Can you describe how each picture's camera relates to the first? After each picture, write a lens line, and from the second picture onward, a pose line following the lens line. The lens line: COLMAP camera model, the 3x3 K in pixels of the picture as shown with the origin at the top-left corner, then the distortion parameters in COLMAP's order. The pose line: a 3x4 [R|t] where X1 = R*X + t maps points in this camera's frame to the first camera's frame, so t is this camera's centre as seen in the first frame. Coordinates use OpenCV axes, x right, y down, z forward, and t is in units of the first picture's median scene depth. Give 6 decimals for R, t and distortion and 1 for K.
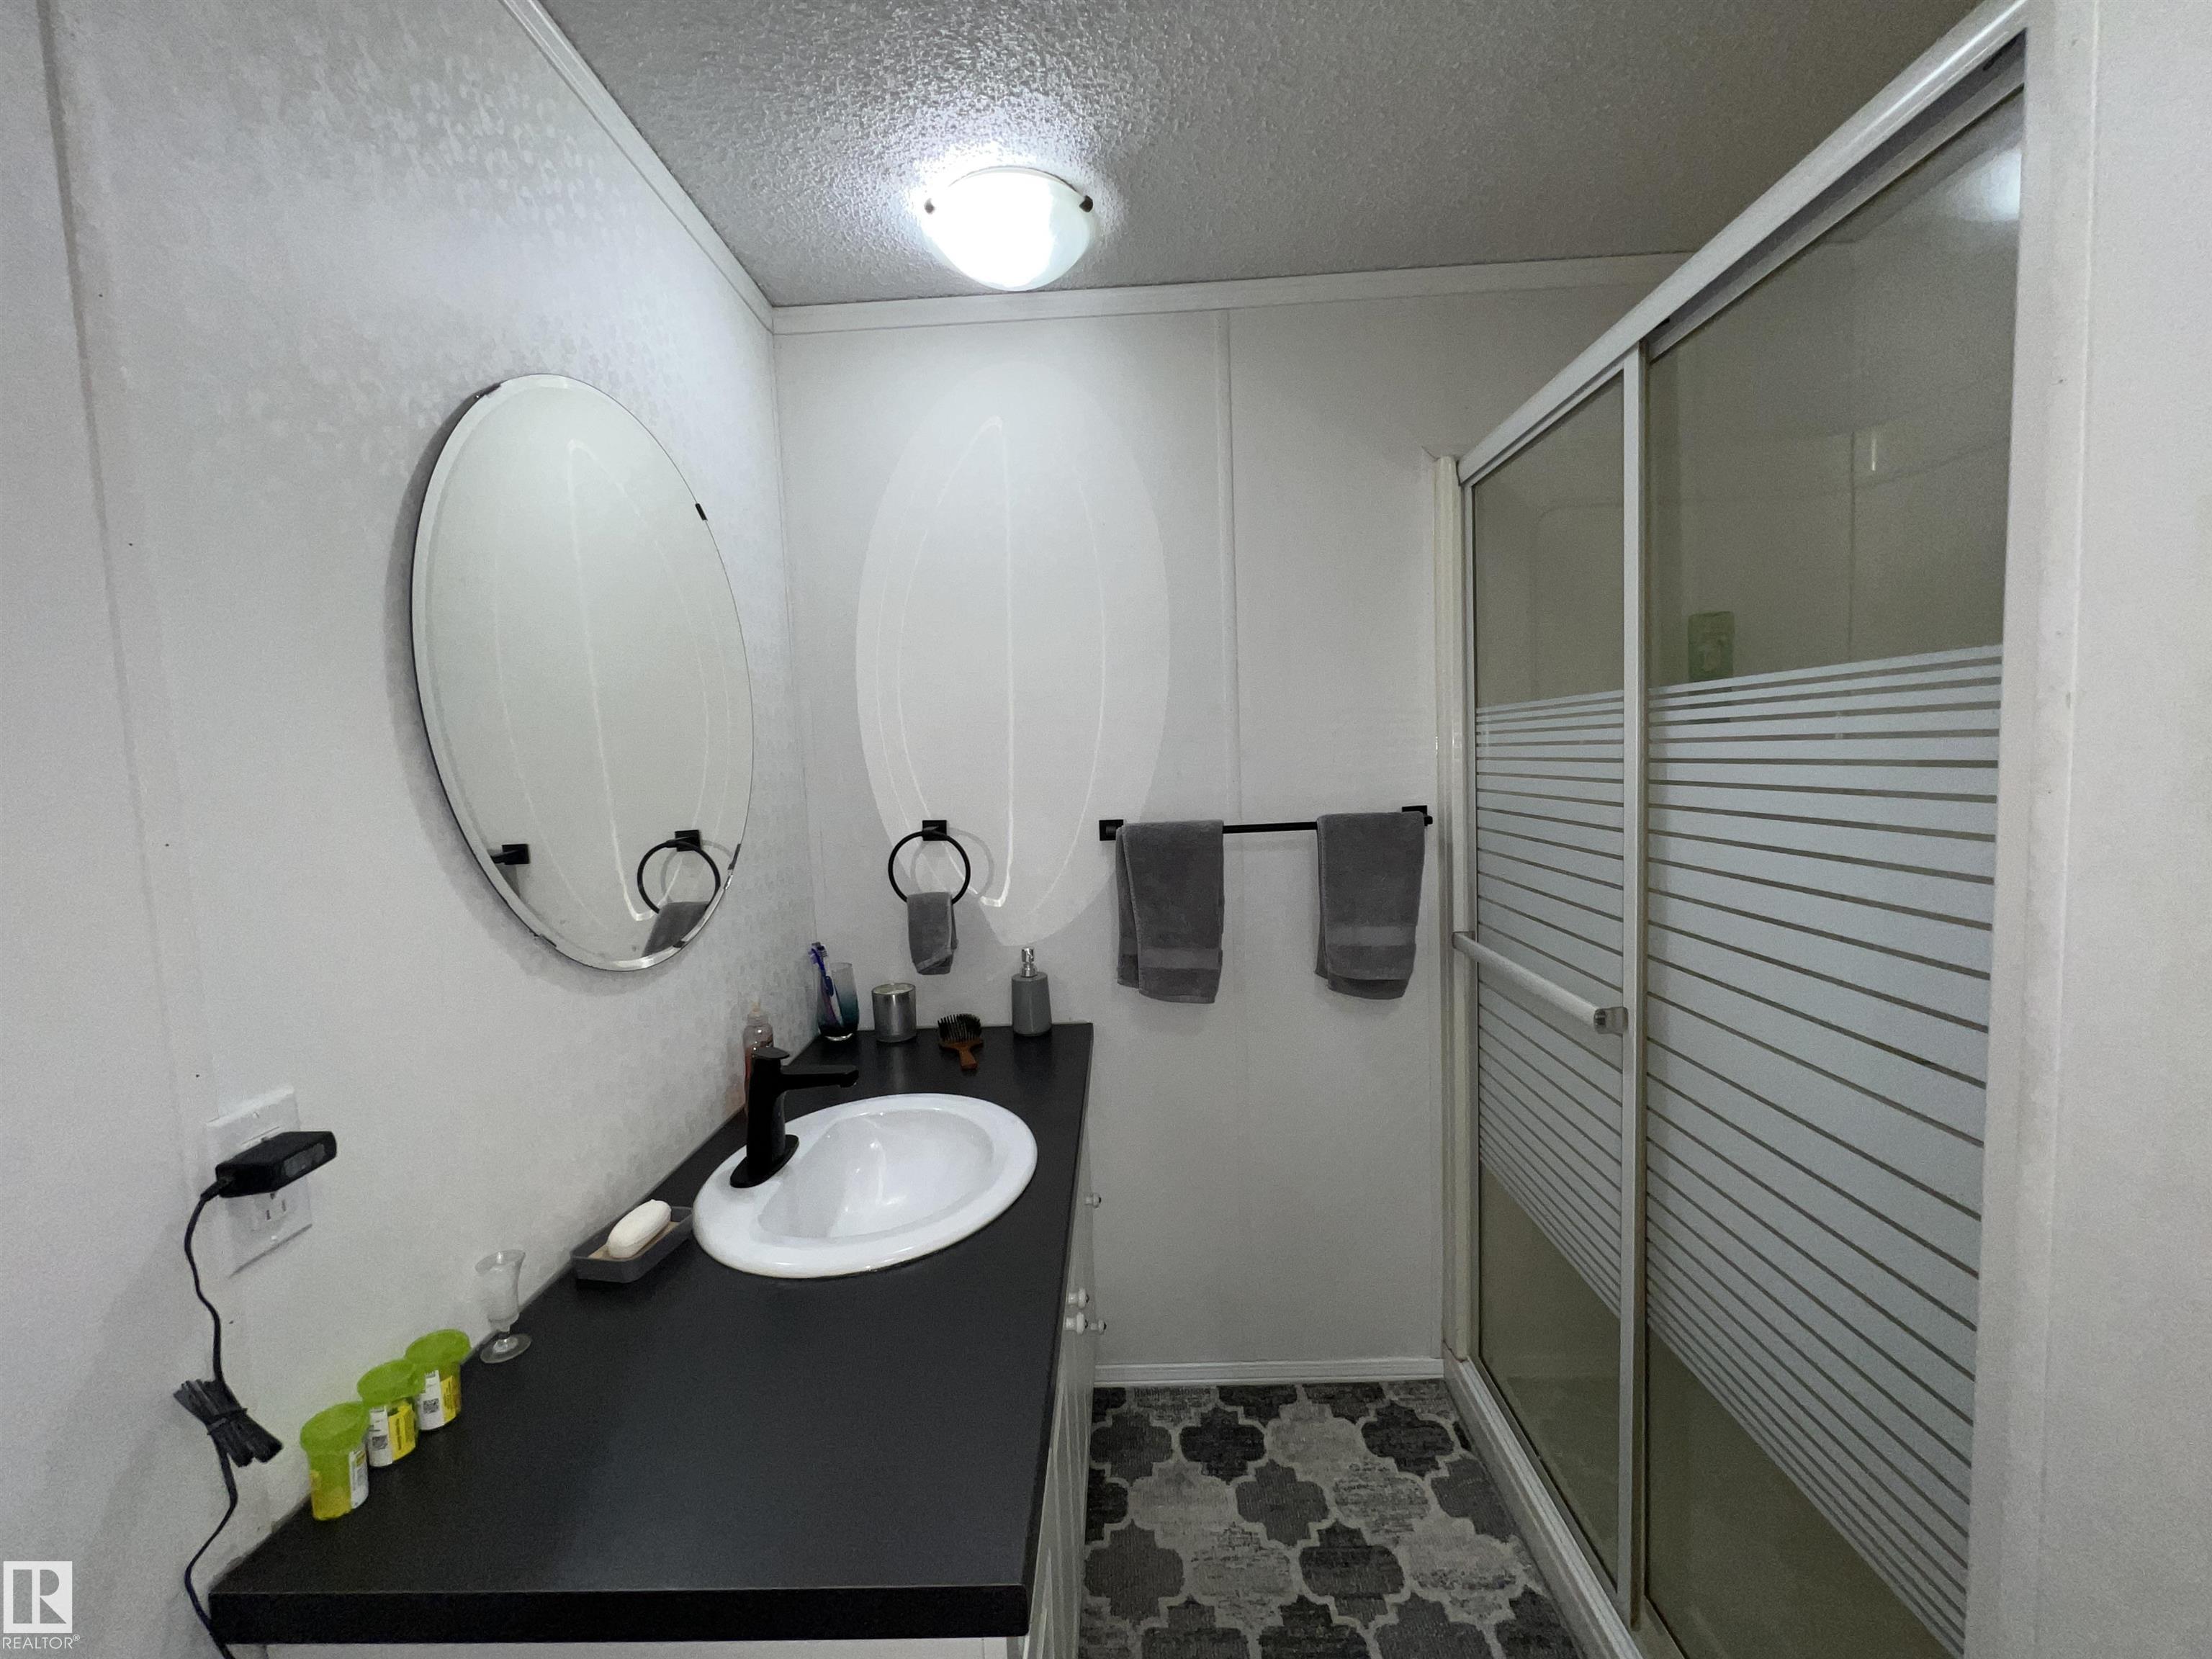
lens RADIAL K [[890.9, 0, 1104.5], [0, 890.9, 822.9], [0, 0, 1]] dist [-0.005611, 0.000900]
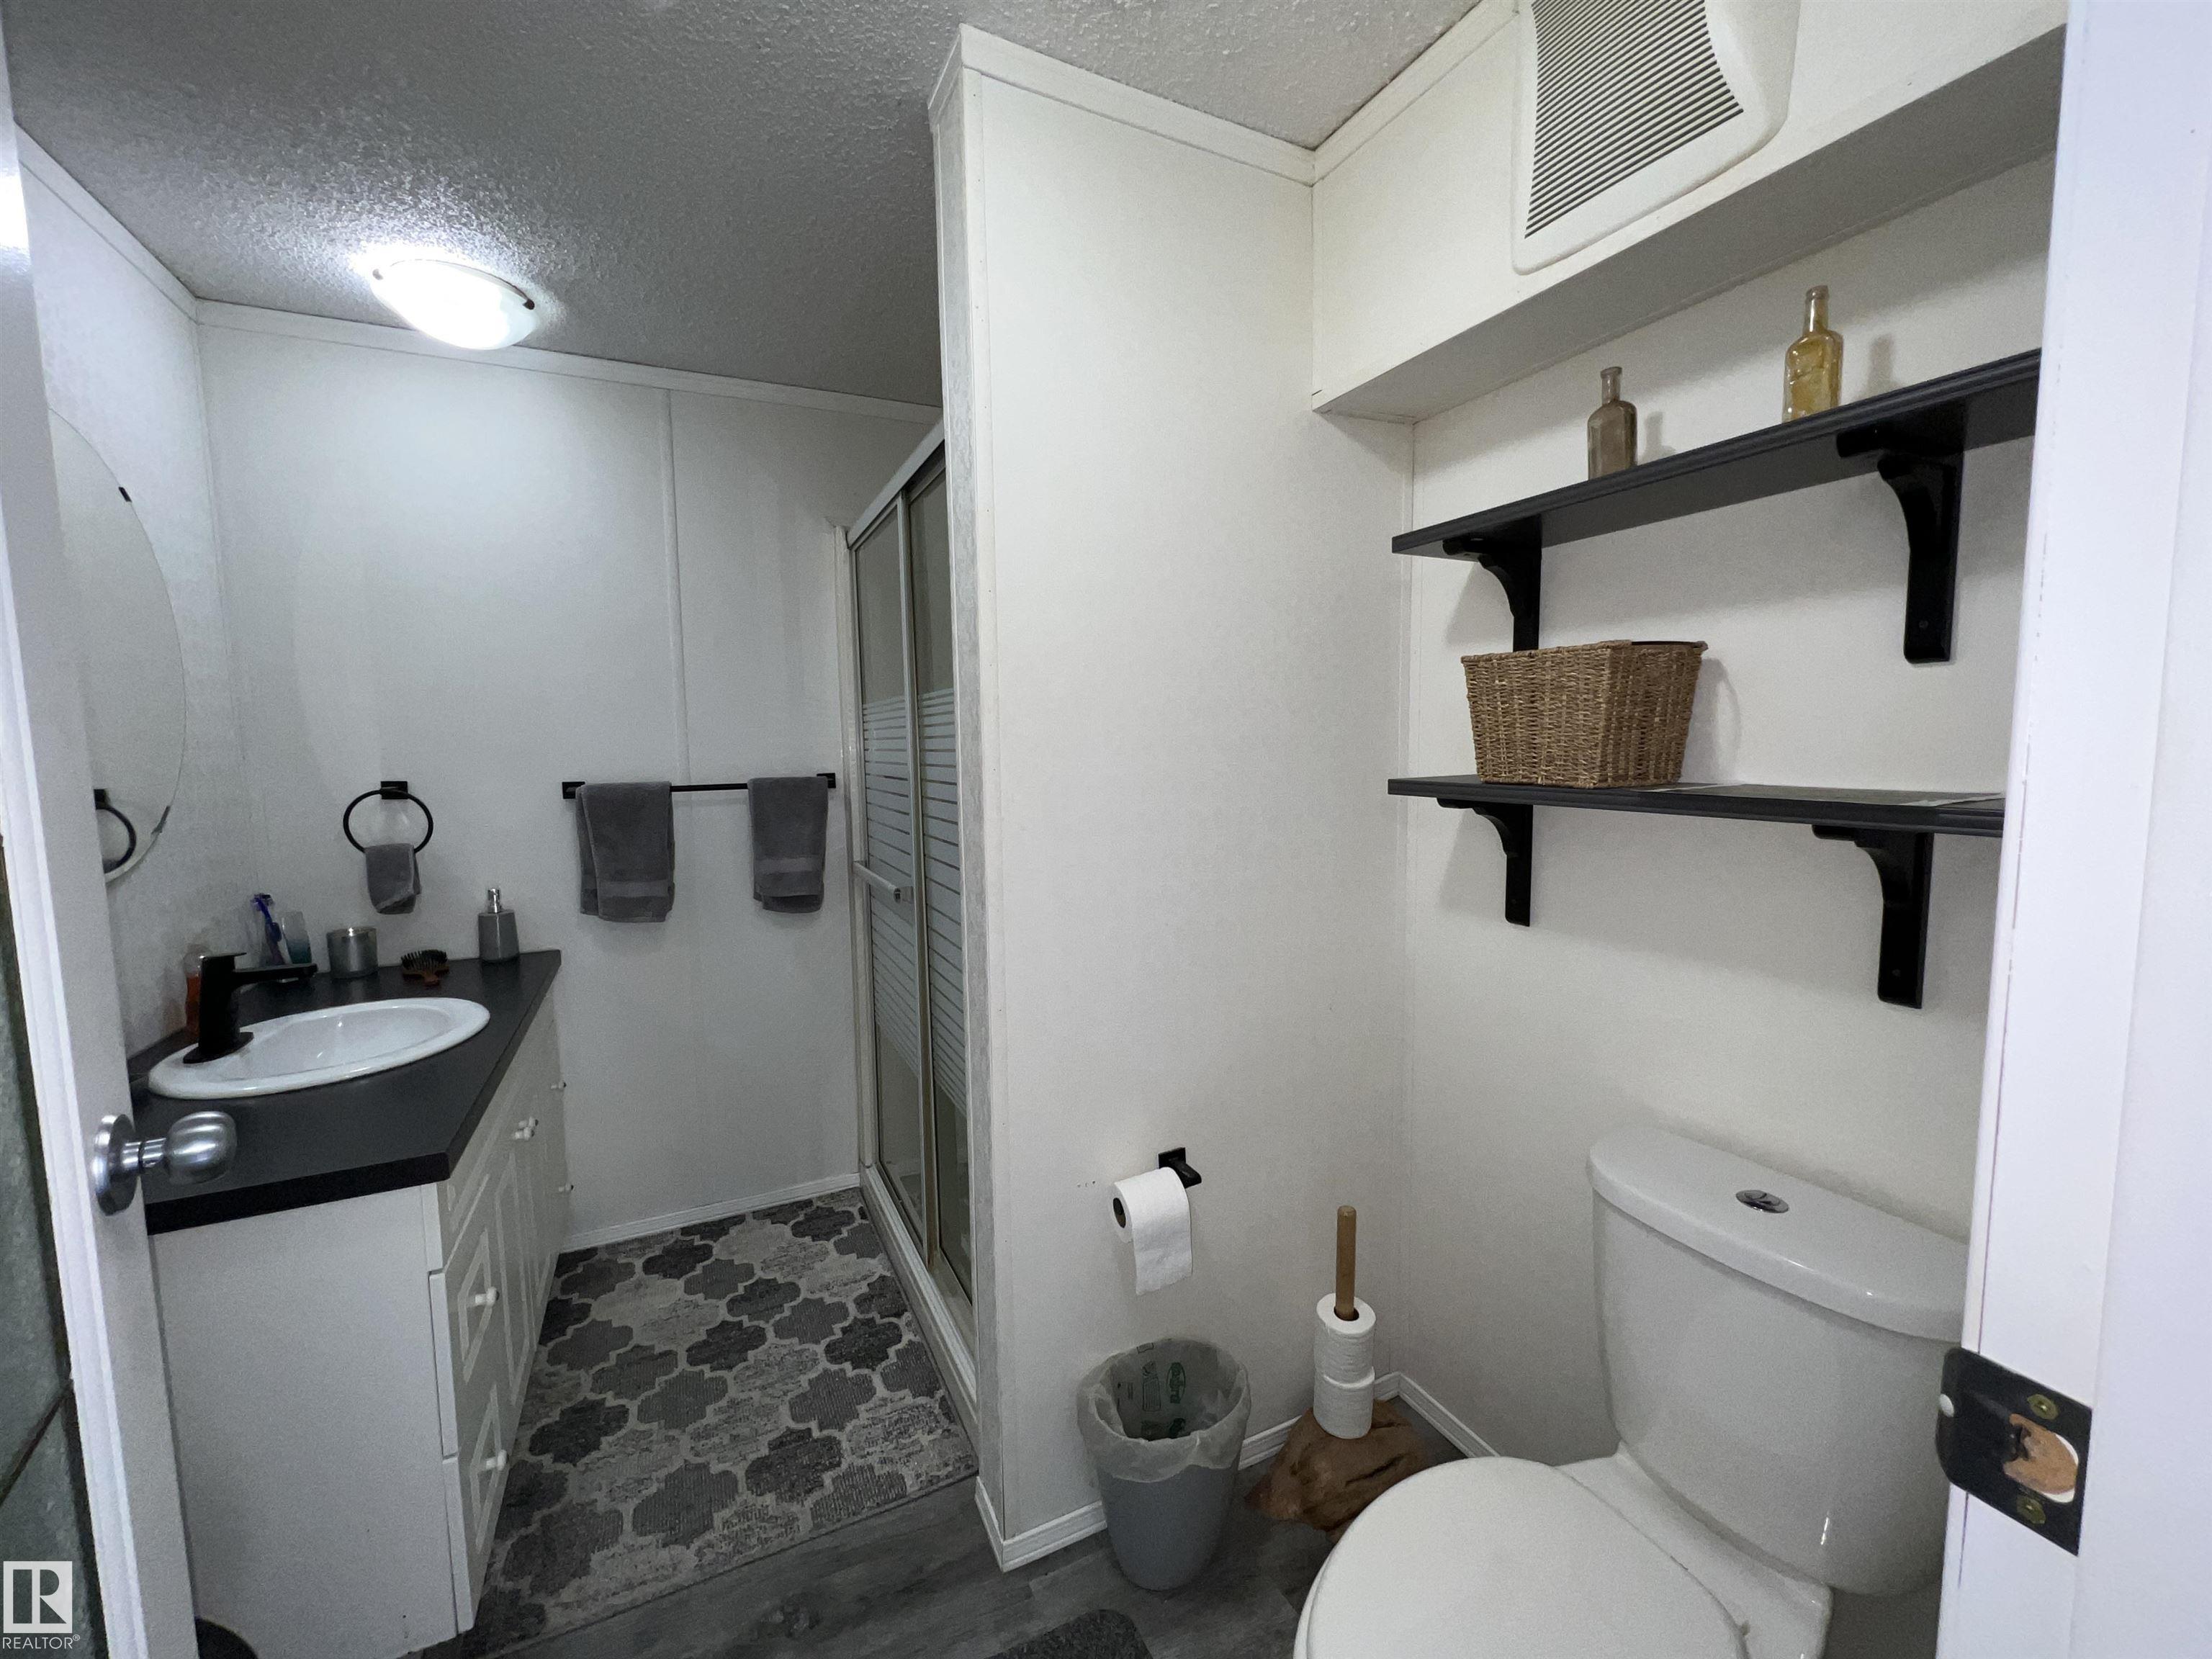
lens RADIAL K [[890.9, 0, 1107.8], [0, 890.9, 825.1], [0, 0, 1]] dist [-0.005611, 0.000900]
pose [[0.888341, -0.013878, 0.458974, 0.102224], [0.012110, 0.999904, 0.006795, 0.058848], [-0.459024, -0.000478, 0.888424, -0.446825]]
